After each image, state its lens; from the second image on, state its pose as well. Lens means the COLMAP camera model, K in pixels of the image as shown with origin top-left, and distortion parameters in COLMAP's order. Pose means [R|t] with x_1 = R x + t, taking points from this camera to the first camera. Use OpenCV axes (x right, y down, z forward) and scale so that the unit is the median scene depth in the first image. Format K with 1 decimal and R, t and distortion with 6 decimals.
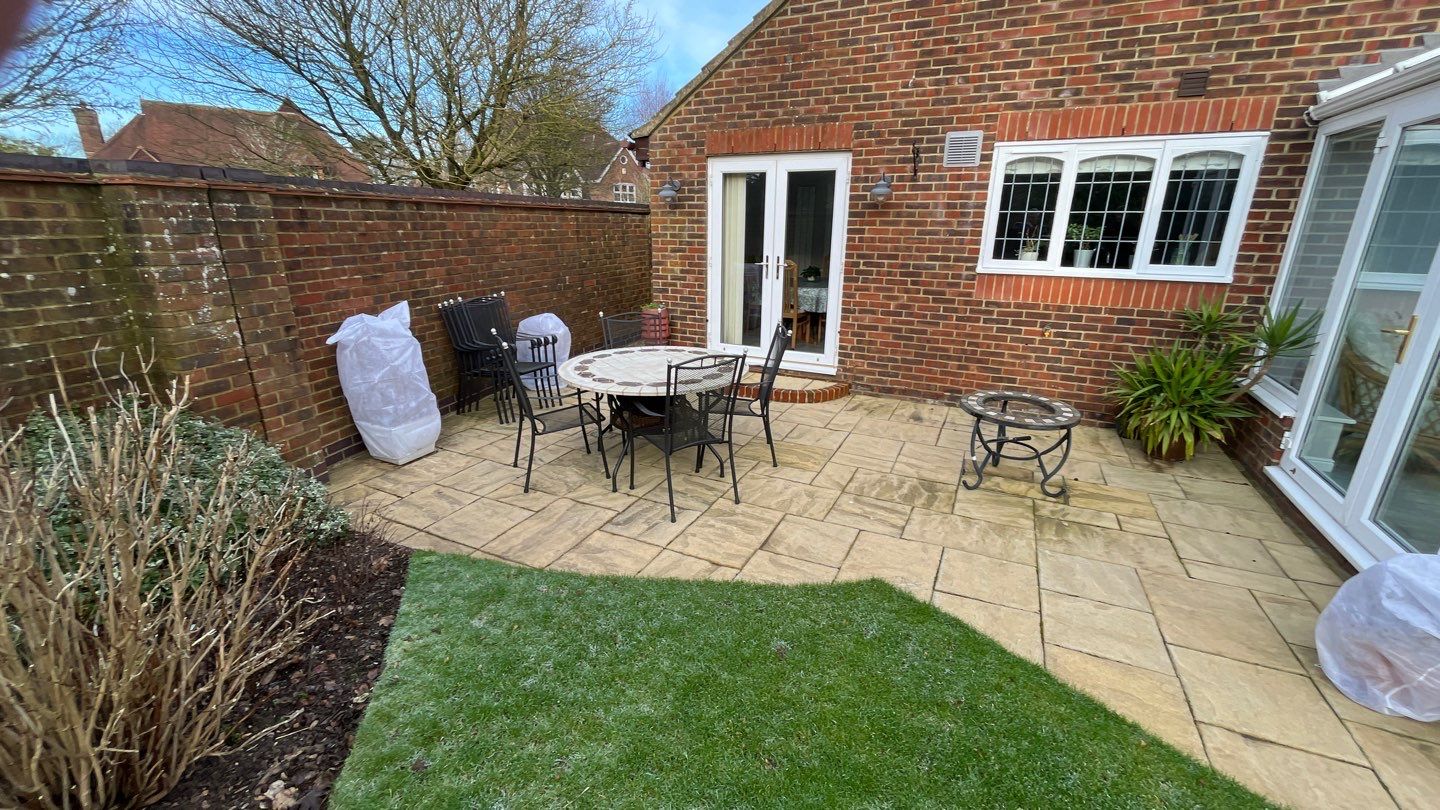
lens RADIAL K [[581.4, 0, 719.3], [0, 581.4, 407.6], [0, 0, 1]] dist [-0.004196, -0.000105]
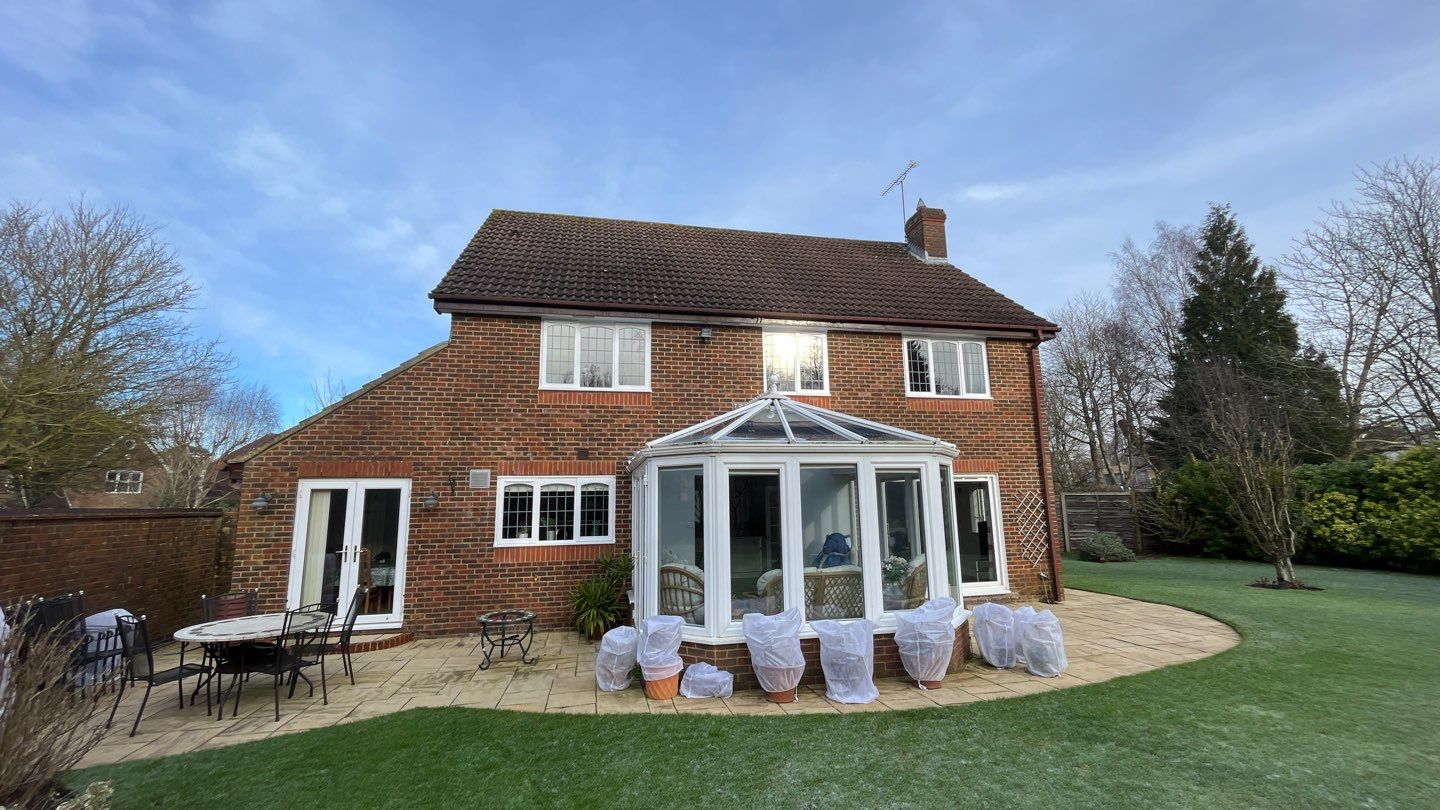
lens RADIAL K [[581.4, 0, 717.1], [0, 581.4, 406.8], [0, 0, 1]] dist [-0.004196, -0.000105]
pose [[0.787540, 0.078861, 0.611197, -0.112560], [0.209549, 0.898415, -0.385927, 0.194101], [-0.579543, 0.432008, 0.691013, -0.739987]]
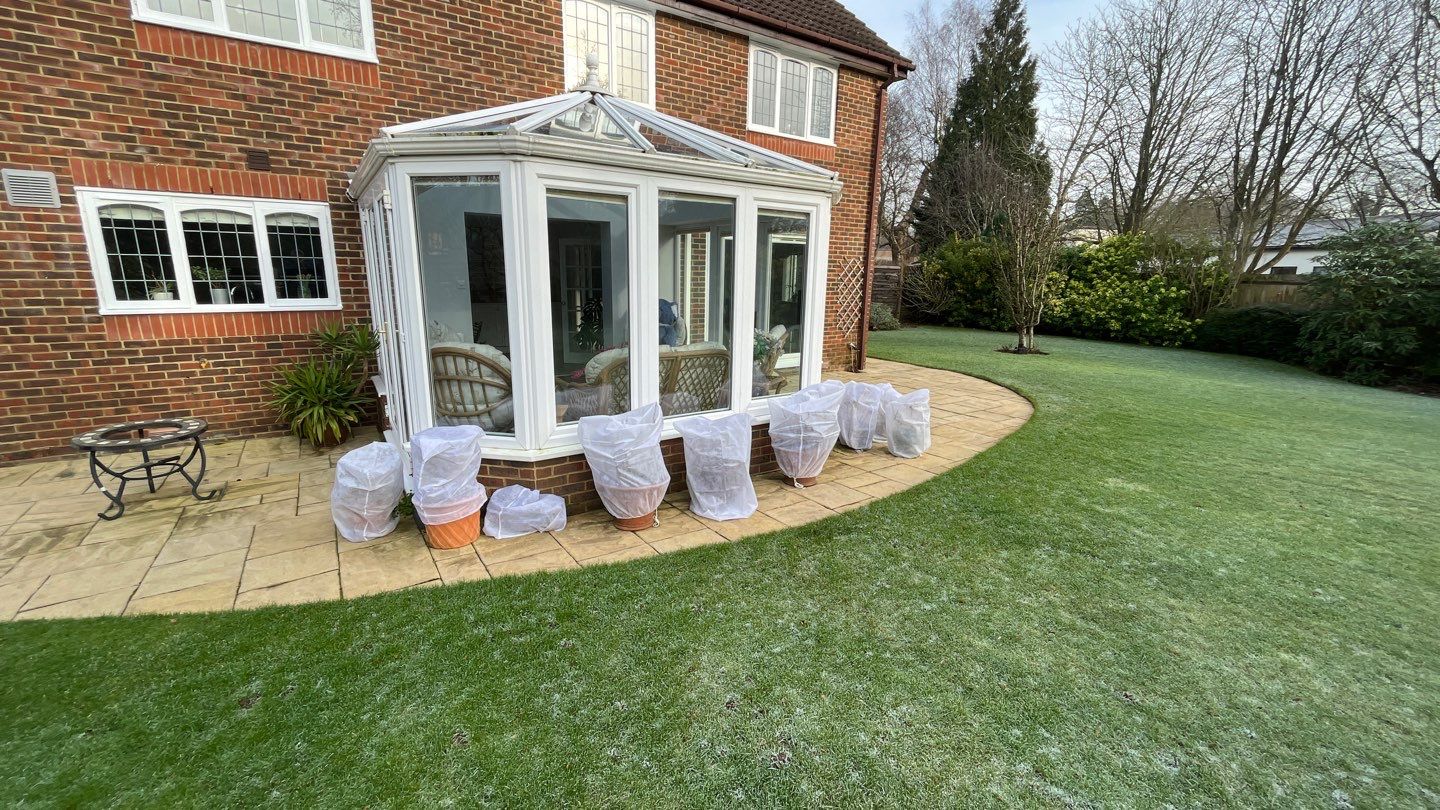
lens RADIAL K [[581.4, 0, 717.1], [0, 581.4, 406.7], [0, 0, 1]] dist [-0.004196, -0.000105]
pose [[0.493284, -0.198879, 0.846828, 0.101121], [0.251080, 0.964631, 0.080289, 0.104067], [-0.832844, 0.173017, 0.525772, -0.366432]]
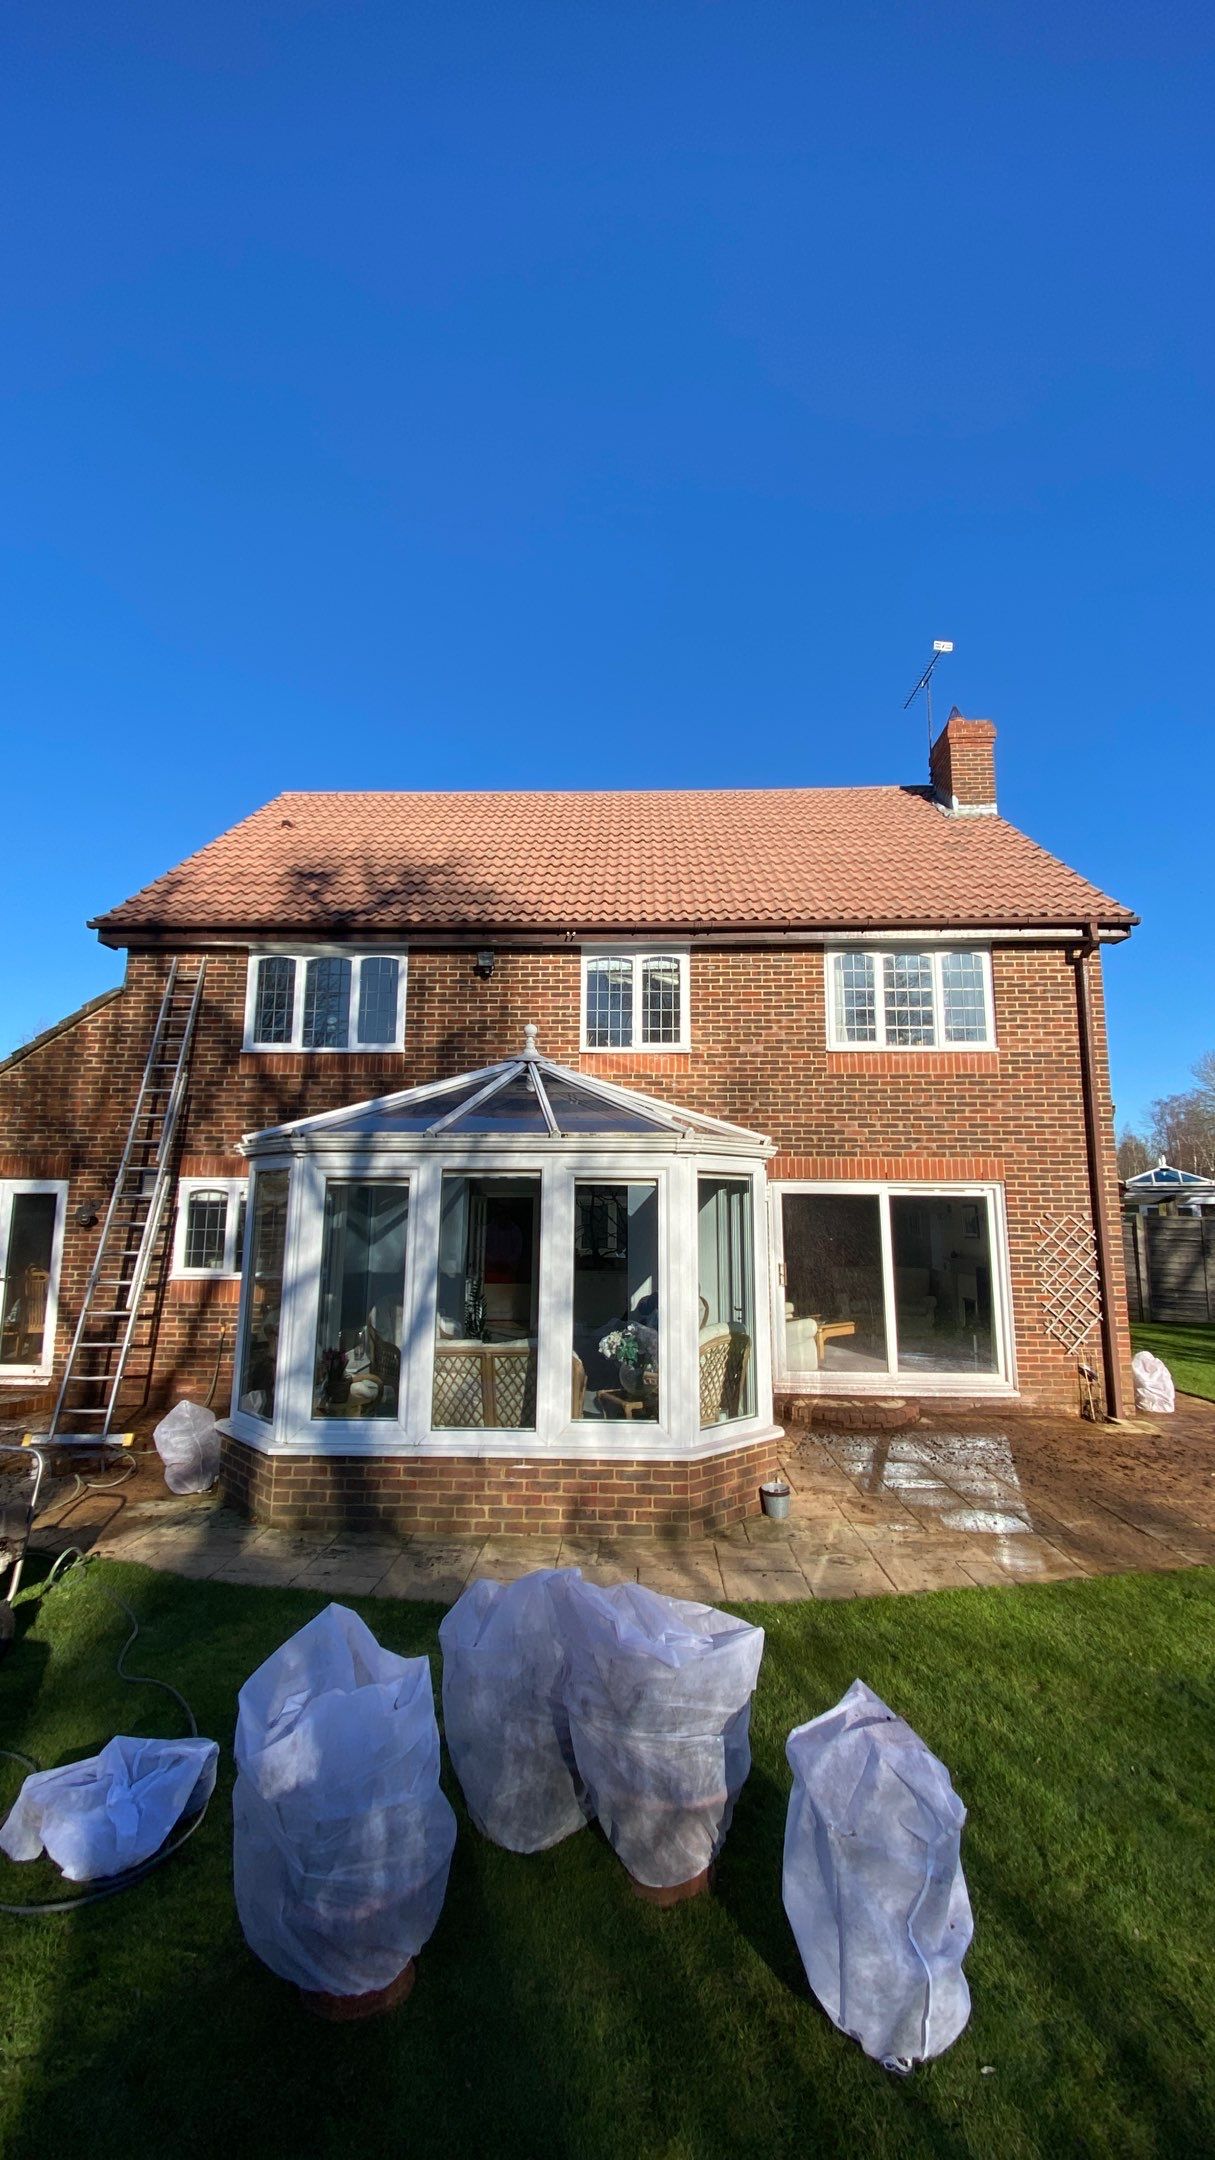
lens RADIAL K [[872.1, 0, 601.9], [0, 872.1, 1086.5], [0, 0, 1]] dist [-0.004196, -0.000105]
pose [[0.912346, 0.056737, 0.405469, 0.519855], [0.126222, 0.903133, -0.410388, 0.260535], [-0.389477, 0.425596, 0.816809, -0.989368]]
